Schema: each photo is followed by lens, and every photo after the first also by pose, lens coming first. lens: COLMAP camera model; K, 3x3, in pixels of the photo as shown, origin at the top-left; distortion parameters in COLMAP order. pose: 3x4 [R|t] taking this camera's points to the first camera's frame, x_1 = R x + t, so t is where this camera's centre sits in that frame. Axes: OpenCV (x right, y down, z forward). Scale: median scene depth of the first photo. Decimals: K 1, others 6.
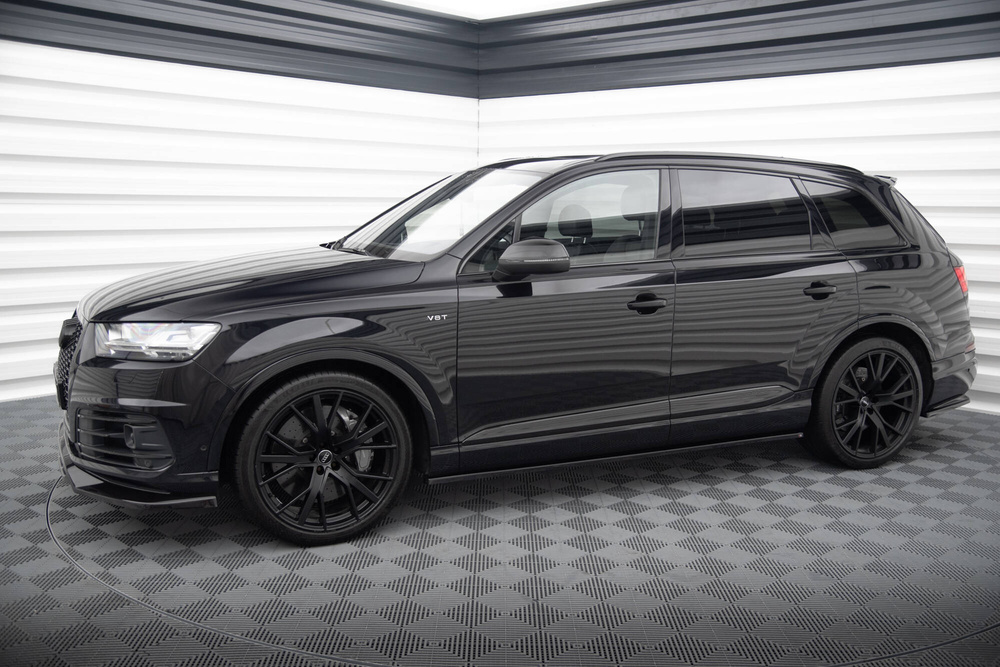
lens RADIAL K [[988.9, 0, 499.9], [0, 988.9, 329.6], [0, 0, 1]] dist [0.037133, 0.000000]
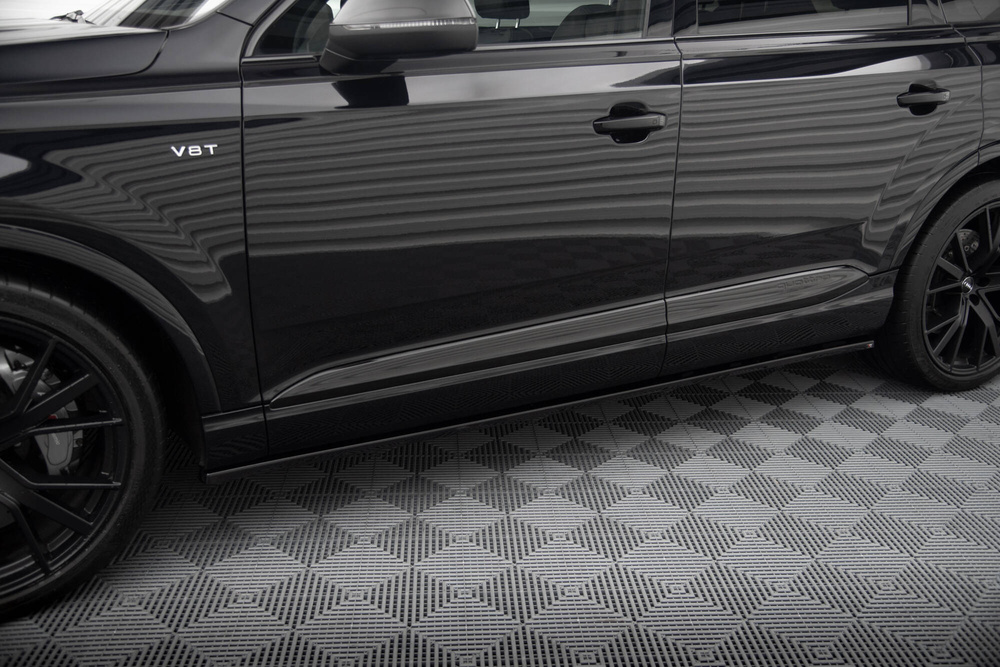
lens RADIAL K [[988.9, 0, 517.7], [0, 988.9, 355.9], [0, 0, 1]] dist [0.037133, 0.000000]
pose [[0.997340, -0.016254, 0.071052, 0.047321], [0.001872, 0.980210, 0.197950, -0.008436], [-0.072863, -0.197290, 0.977634, 0.453576]]
